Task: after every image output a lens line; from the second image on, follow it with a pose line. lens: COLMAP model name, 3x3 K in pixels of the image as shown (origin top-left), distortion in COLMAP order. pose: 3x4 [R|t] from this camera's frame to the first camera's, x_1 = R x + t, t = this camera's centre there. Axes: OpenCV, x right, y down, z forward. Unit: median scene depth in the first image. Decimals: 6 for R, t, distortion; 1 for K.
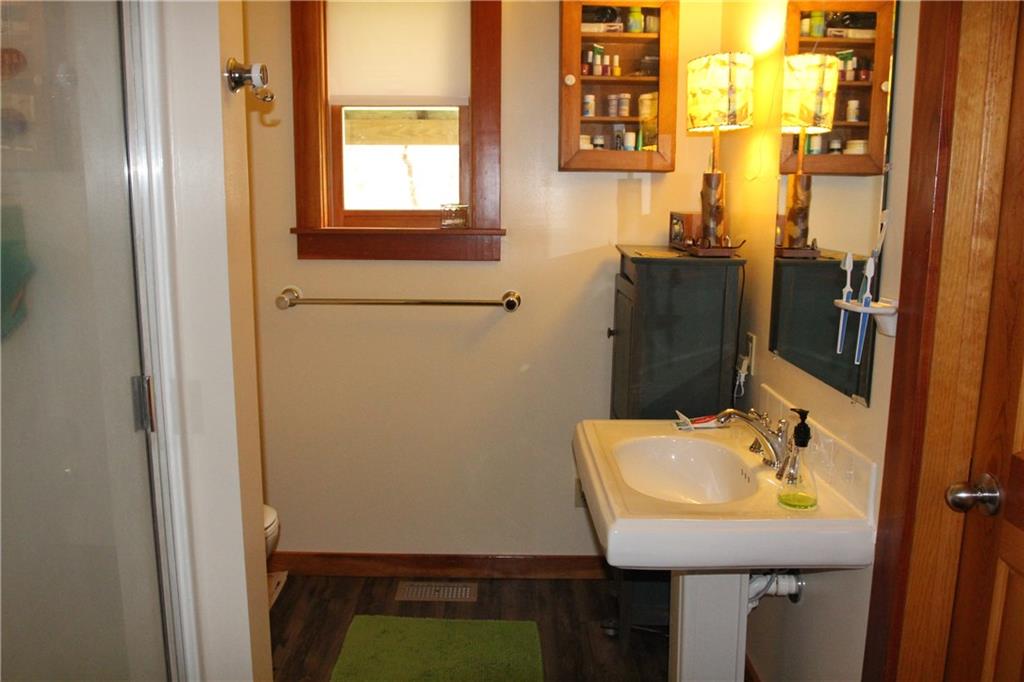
lens RADIAL K [[801.6, 0, 512.0], [0, 801.6, 341.0], [0, 0, 1]] dist [-0.094419, 0.057844]
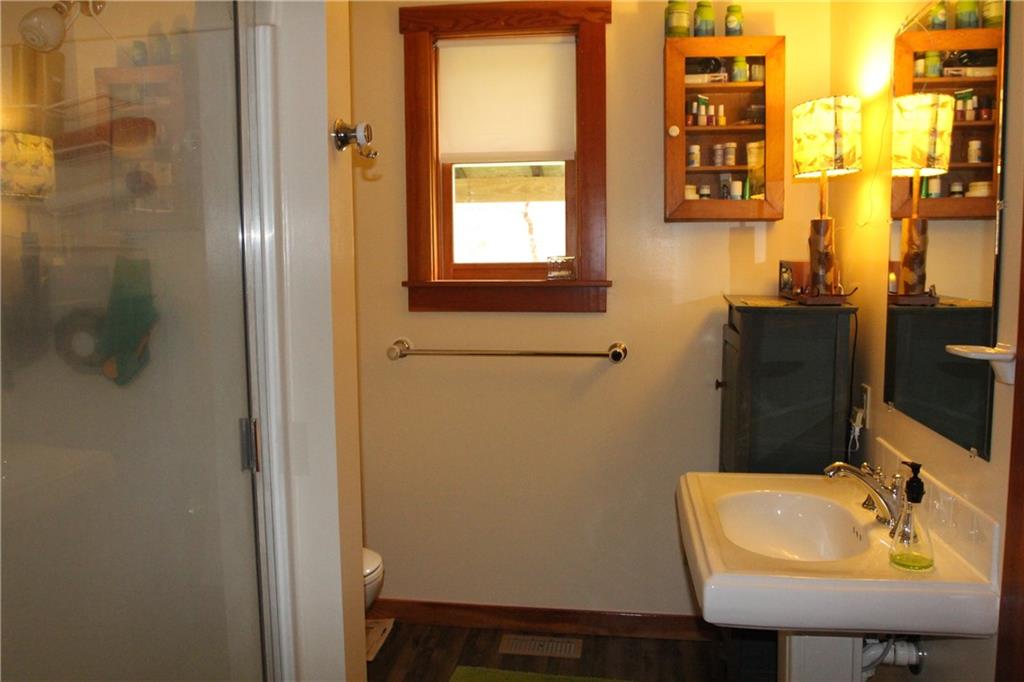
lens RADIAL K [[801.6, 0, 512.0], [0, 801.6, 341.0], [0, 0, 1]] dist [-0.094419, 0.057844]
pose [[0.988596, -0.001444, -0.150587, 0.023844], [-0.009096, 0.997555, -0.069284, 0.007673], [0.150319, 0.069864, 0.986166, -0.000914]]
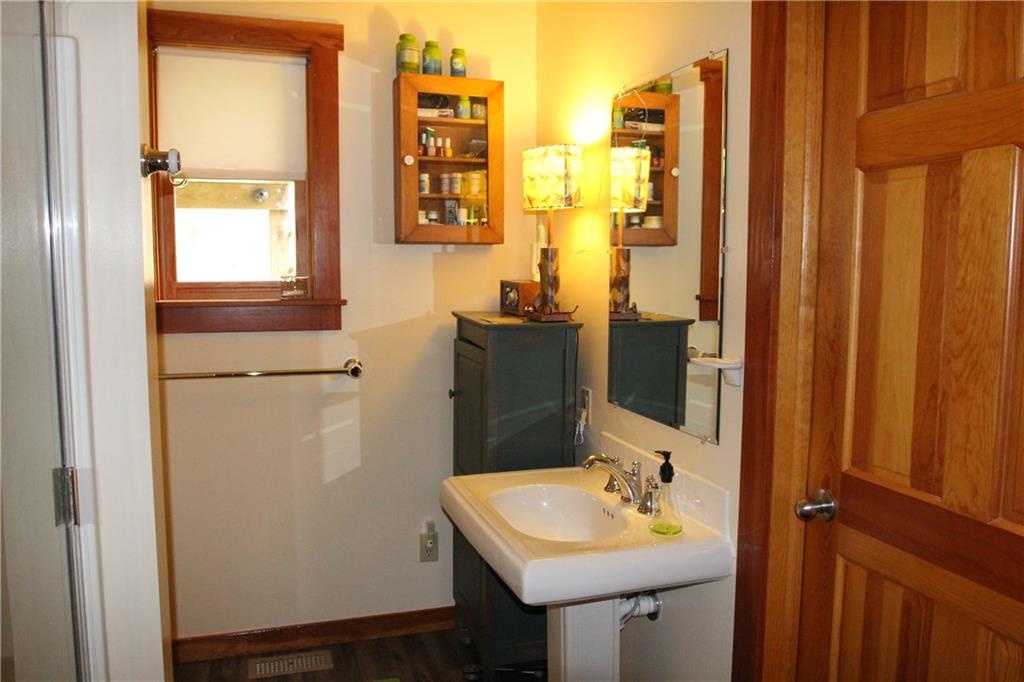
lens RADIAL K [[801.6, 0, 512.0], [0, 801.6, 341.0], [0, 0, 1]] dist [-0.094419, 0.057844]
pose [[0.950536, -0.035609, 0.308566, -0.151139], [0.056825, 0.996577, -0.060044, -0.013529], [-0.305372, 0.074608, 0.949306, -0.053909]]
